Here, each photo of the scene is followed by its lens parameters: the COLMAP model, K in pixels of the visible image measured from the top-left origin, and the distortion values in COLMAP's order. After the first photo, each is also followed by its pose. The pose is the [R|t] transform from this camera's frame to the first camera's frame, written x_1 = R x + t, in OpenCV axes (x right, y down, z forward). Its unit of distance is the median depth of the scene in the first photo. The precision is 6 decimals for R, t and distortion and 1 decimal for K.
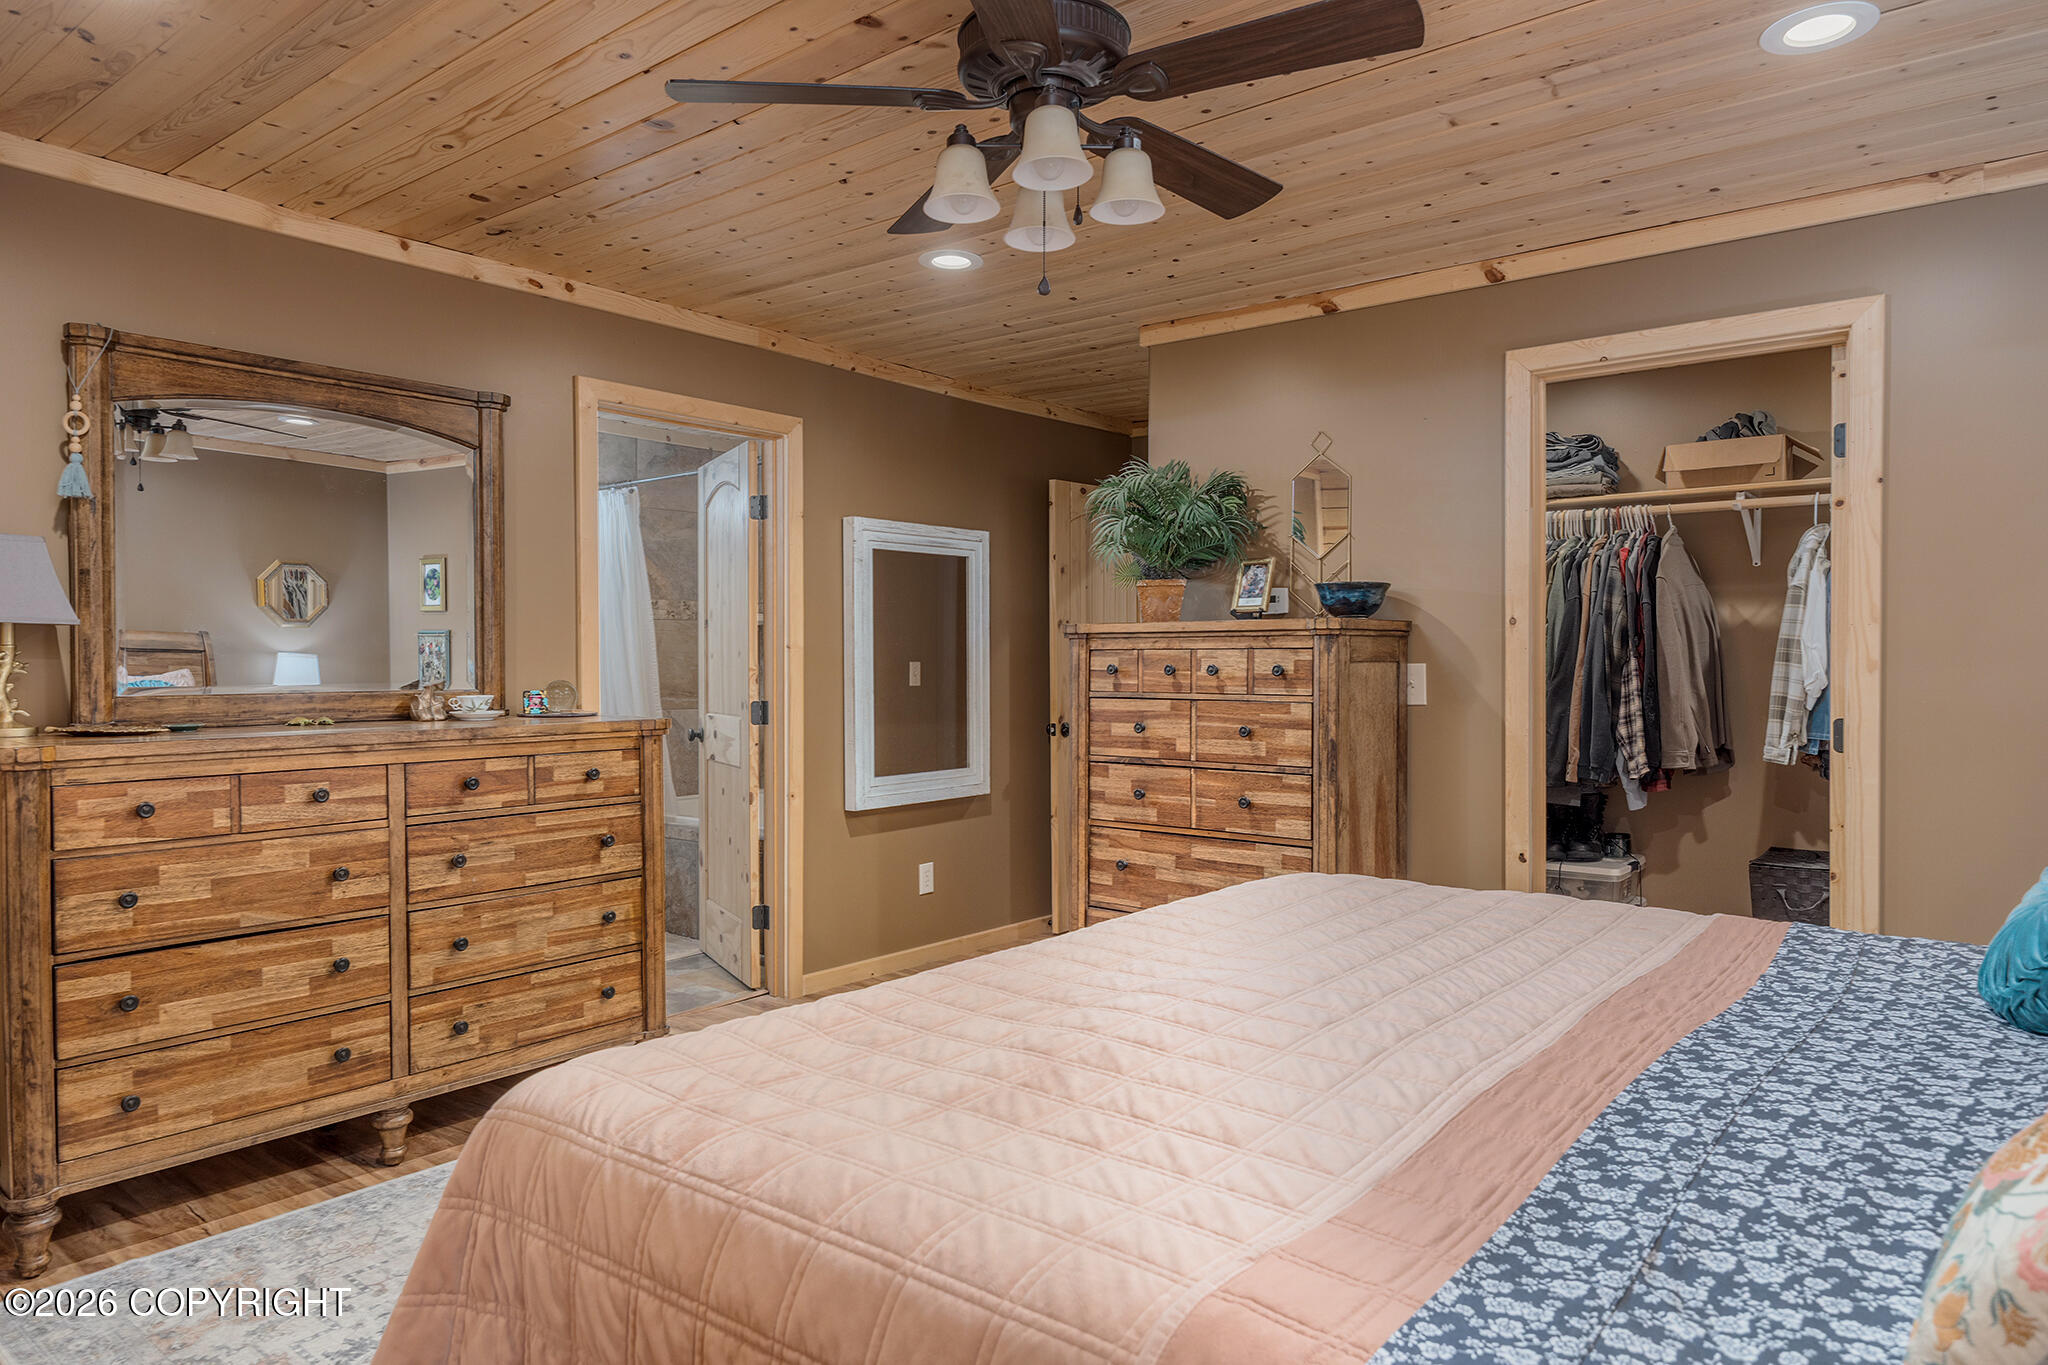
lens RADIAL K [[1292.7, 0, 1033.1], [0, 1292.7, 676.7], [0, 0, 1]] dist [-0.005633, 0.000164]
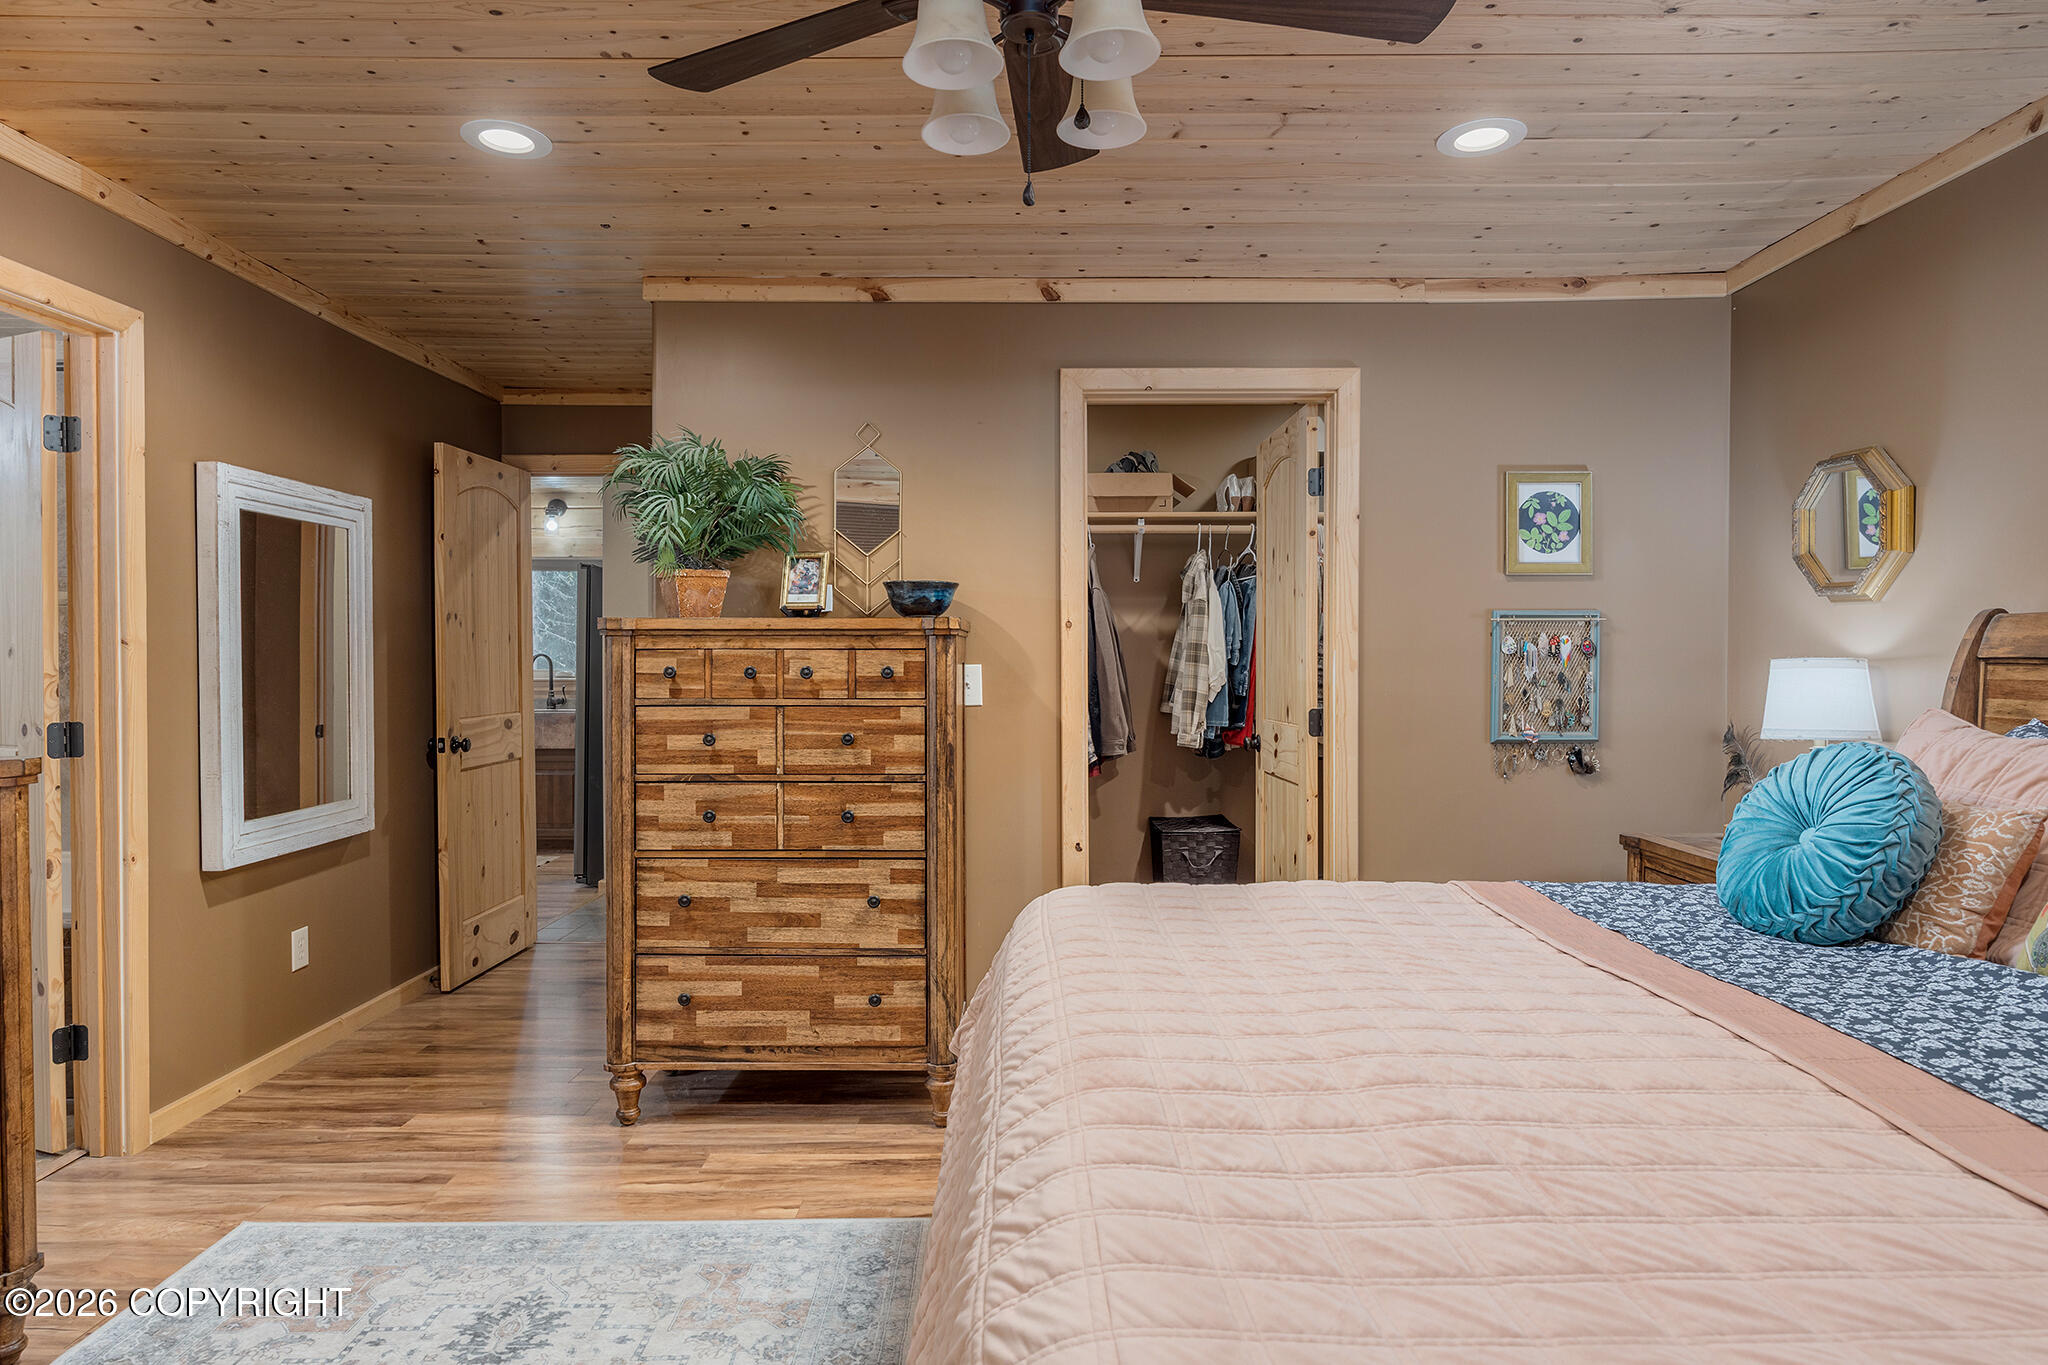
lens RADIAL K [[1212.2, 0, 1028.7], [0, 1212.2, 677.2], [0, 0, 1]] dist [-0.008076, 0.002970]
pose [[0.773591, -0.009056, 0.633620, -0.267612], [0.008151, 0.999957, 0.004339, -0.004162], [-0.633633, 0.001808, 0.773632, 0.238835]]
